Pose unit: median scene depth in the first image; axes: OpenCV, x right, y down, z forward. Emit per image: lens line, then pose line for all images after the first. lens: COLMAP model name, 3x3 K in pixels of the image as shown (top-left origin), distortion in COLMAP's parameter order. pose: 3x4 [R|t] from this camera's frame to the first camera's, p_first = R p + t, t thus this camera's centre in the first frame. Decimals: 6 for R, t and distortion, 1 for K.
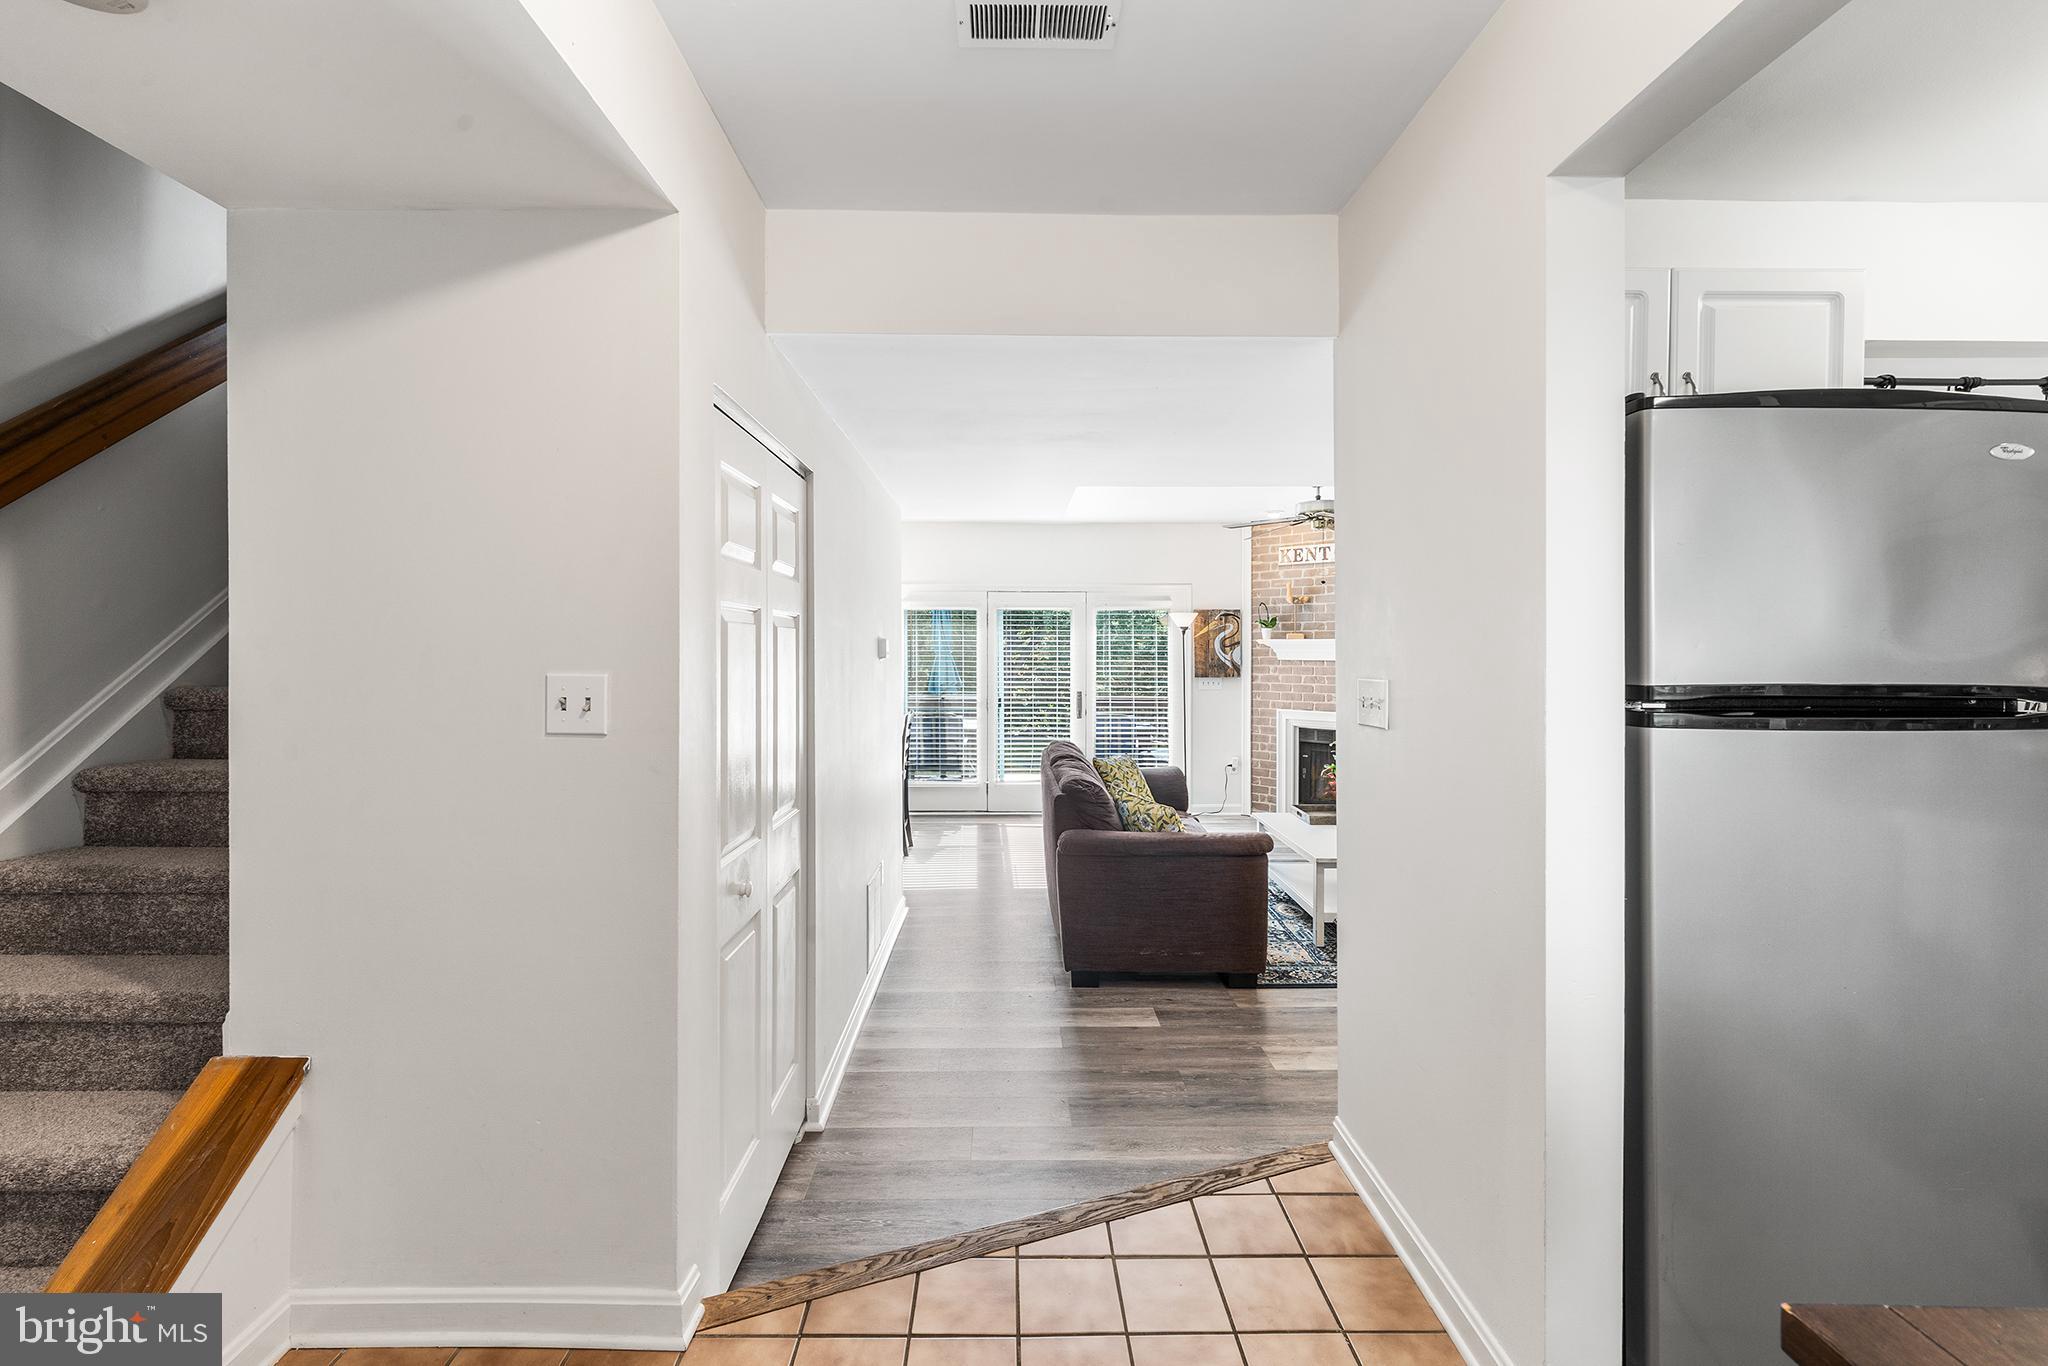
lens RADIAL K [[843.3, 0, 1019.8], [0, 843.3, 645.5], [0, 0, 1]] dist [0.000722, -0.000743]
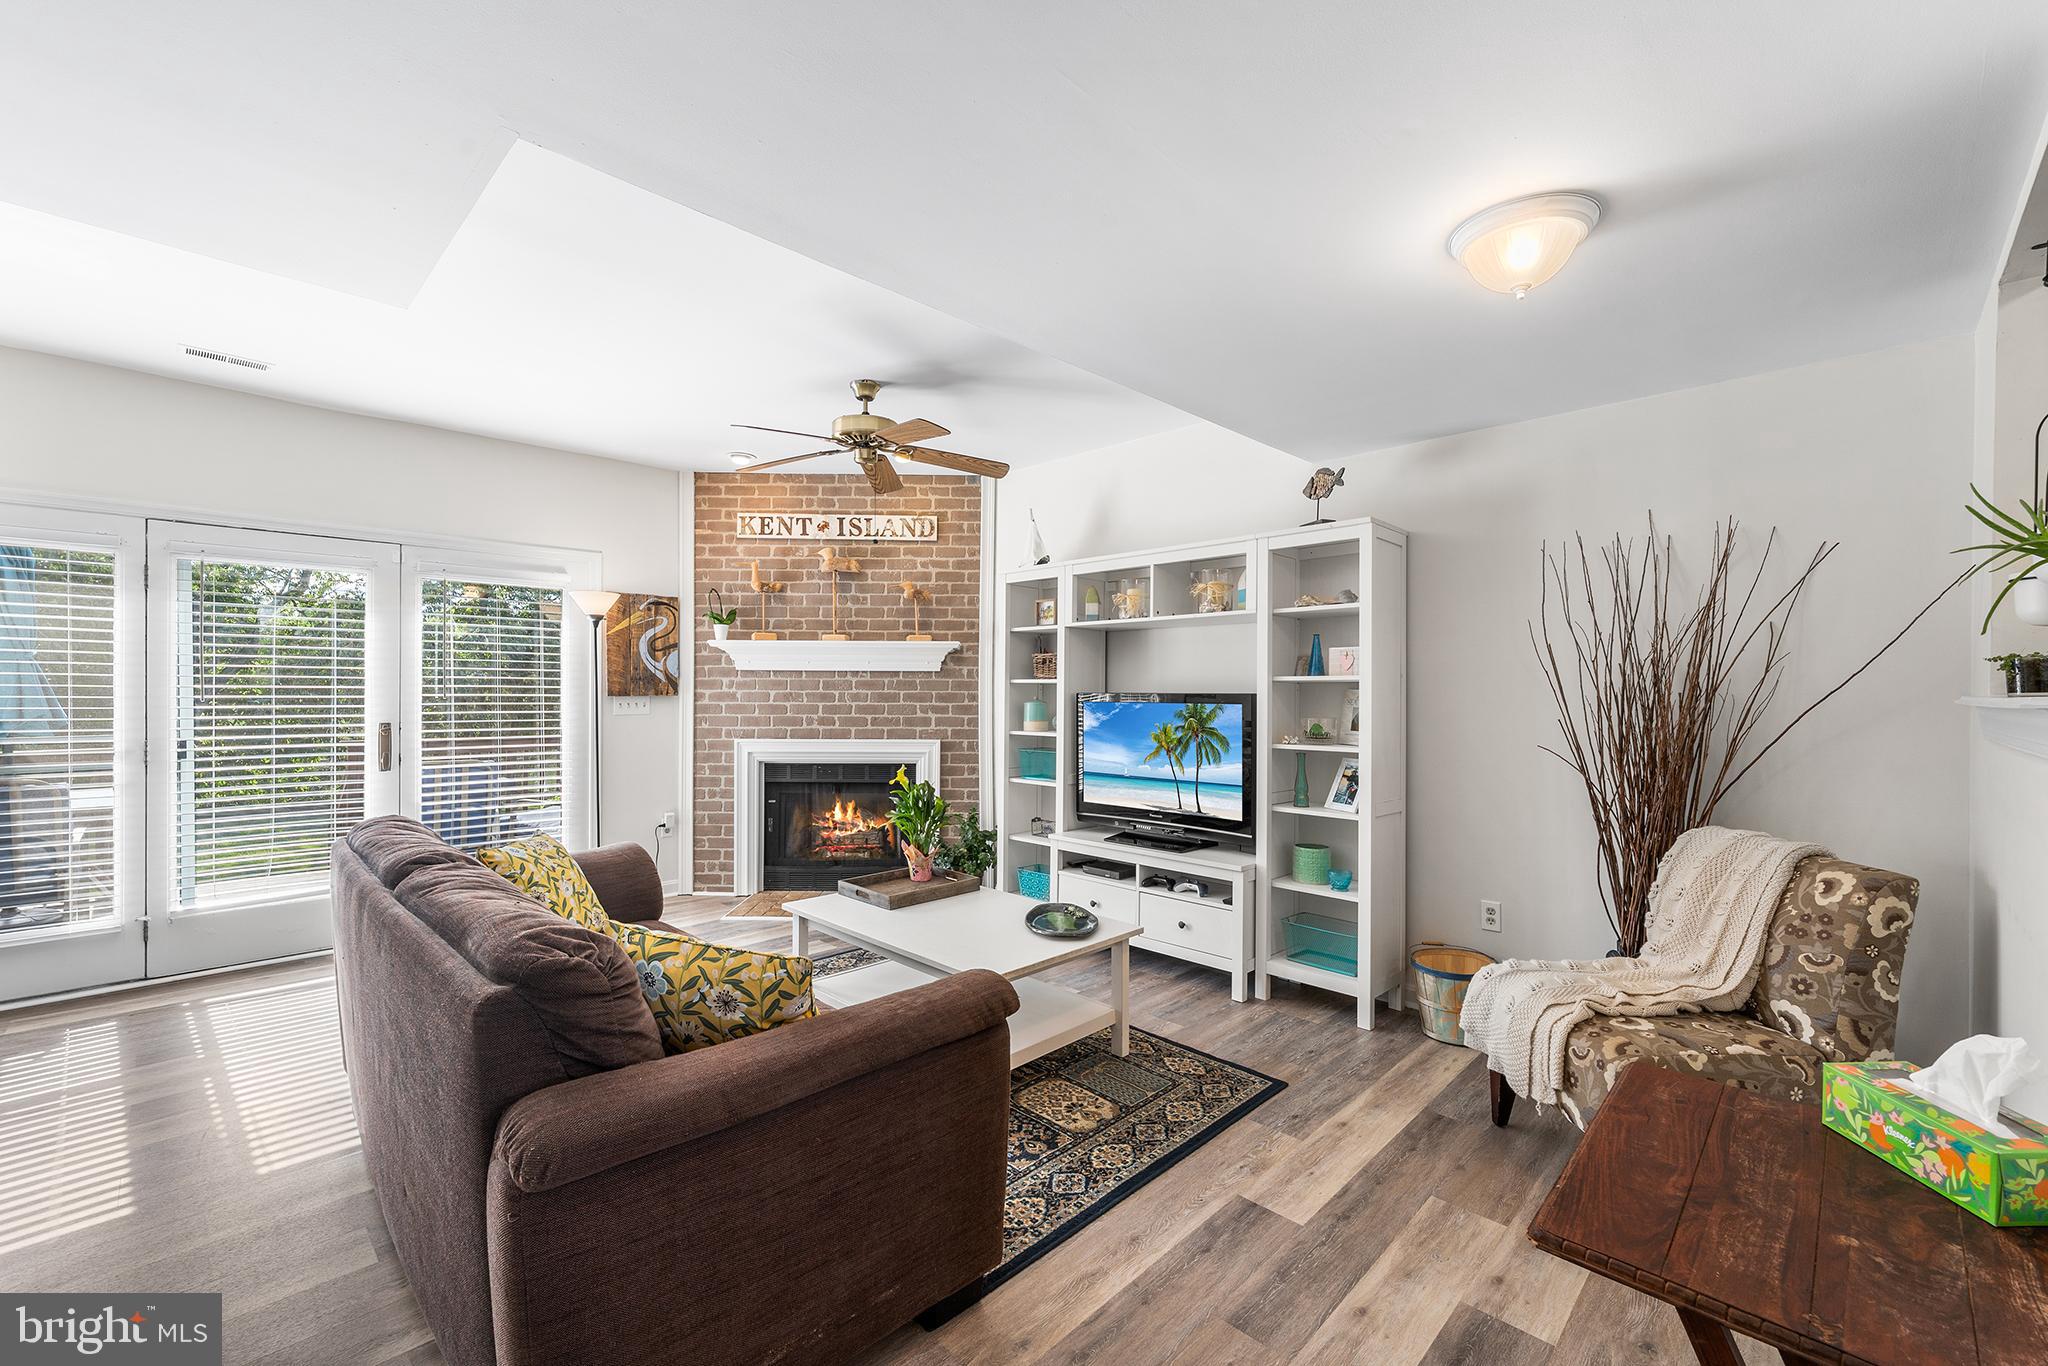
lens RADIAL K [[843.3, 0, 1029.7], [0, 843.3, 687.9], [0, 0, 1]] dist [0.000722, -0.000743]
pose [[0.712994, 0.002060, 0.701167, -0.016290], [-0.005021, 0.999985, 0.002168, 0.028747], [-0.701152, -0.005066, 0.712994, 0.311653]]
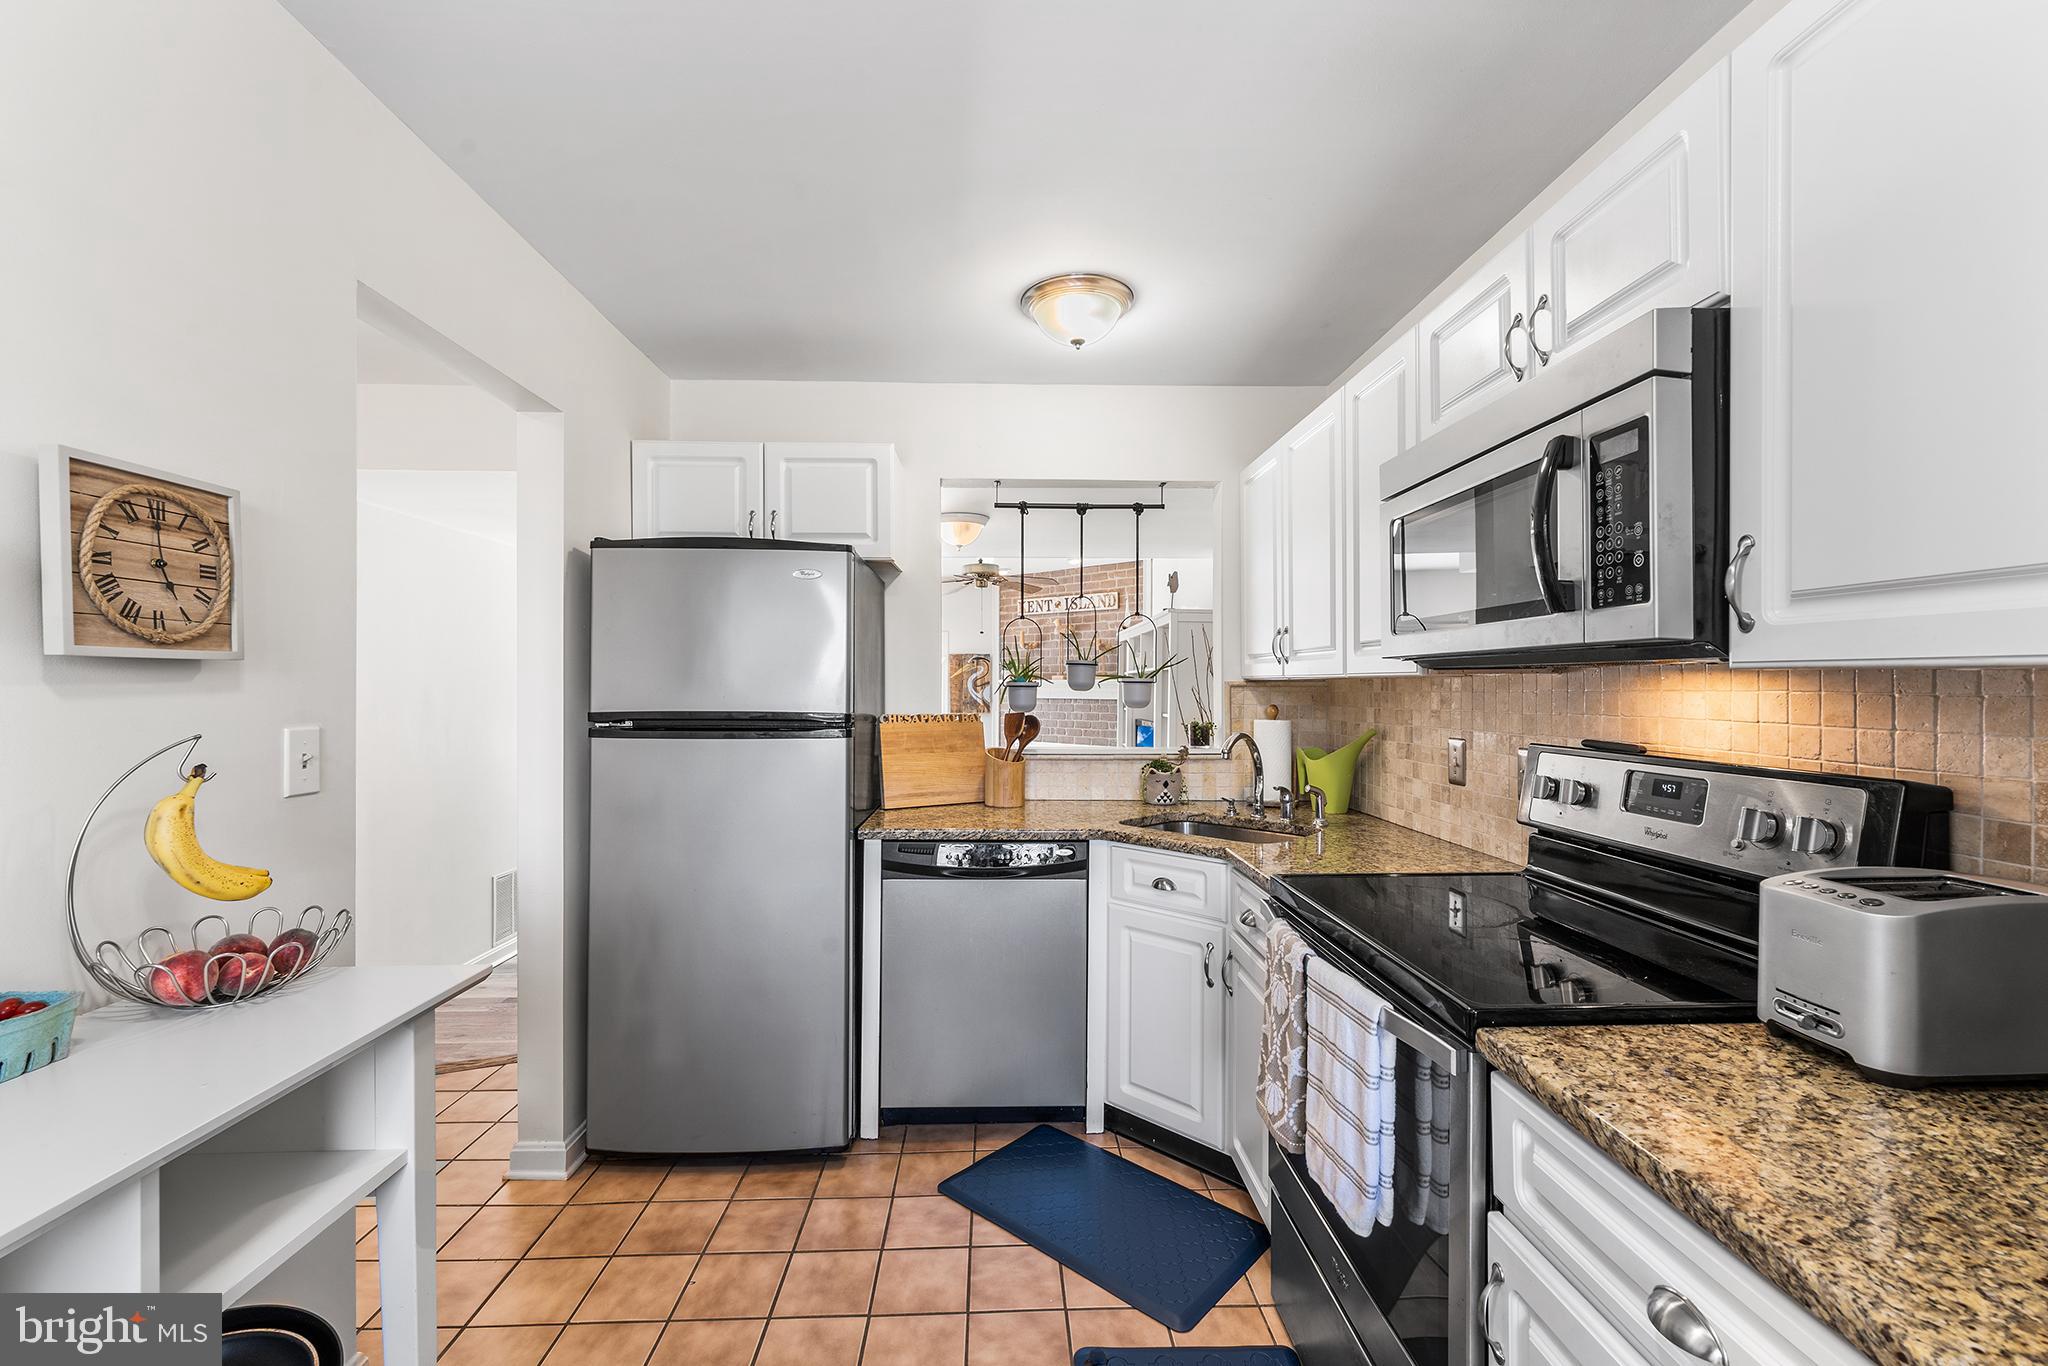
lens RADIAL K [[843.3, 0, 1039.9], [0, 843.3, 687.6], [0, 0, 1]] dist [0.000722, -0.000743]
pose [[0.999899, -0.000016, 0.014237, 0.314565], [-0.000042, 0.999992, 0.004057, -0.001699], [-0.014237, -0.004057, 0.999890, -0.136763]]
